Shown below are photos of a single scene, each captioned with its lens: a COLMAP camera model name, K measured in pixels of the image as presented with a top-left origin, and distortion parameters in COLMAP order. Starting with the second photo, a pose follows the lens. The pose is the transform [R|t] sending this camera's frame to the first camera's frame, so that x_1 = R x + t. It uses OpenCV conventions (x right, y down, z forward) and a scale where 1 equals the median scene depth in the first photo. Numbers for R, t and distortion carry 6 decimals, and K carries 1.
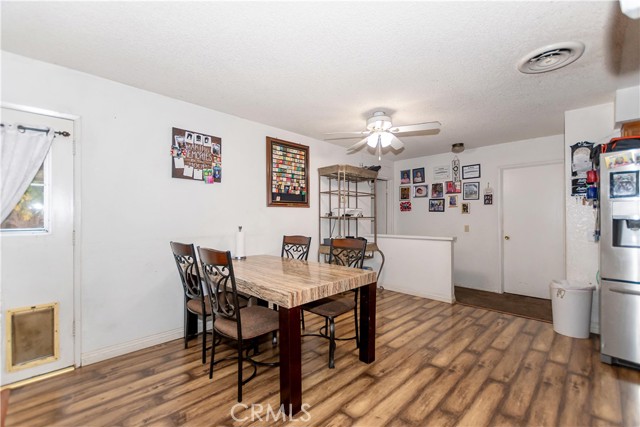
lens RADIAL K [[280.1, 0, 318.5], [0, 280.1, 215.0], [0, 0, 1]] dist [0.009233, -0.004436]
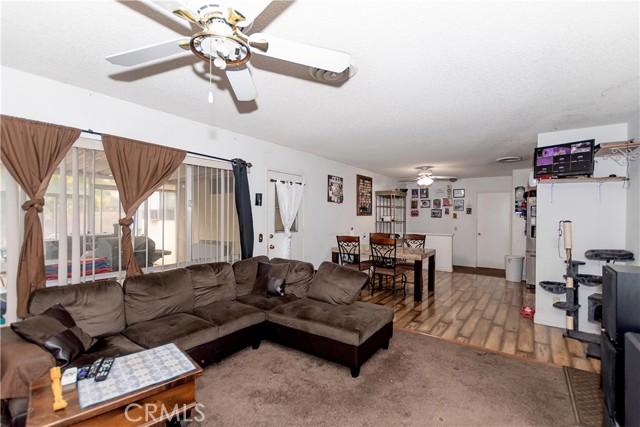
lens RADIAL K [[280.1, 0, 325.4], [0, 280.1, 214.2], [0, 0, 1]] dist [0.009233, -0.004436]
pose [[0.987716, 0.011936, 0.155800, -0.678312], [-0.012788, 0.999908, 0.004468, -0.046564], [-0.155733, -0.006405, 0.987778, -0.697377]]
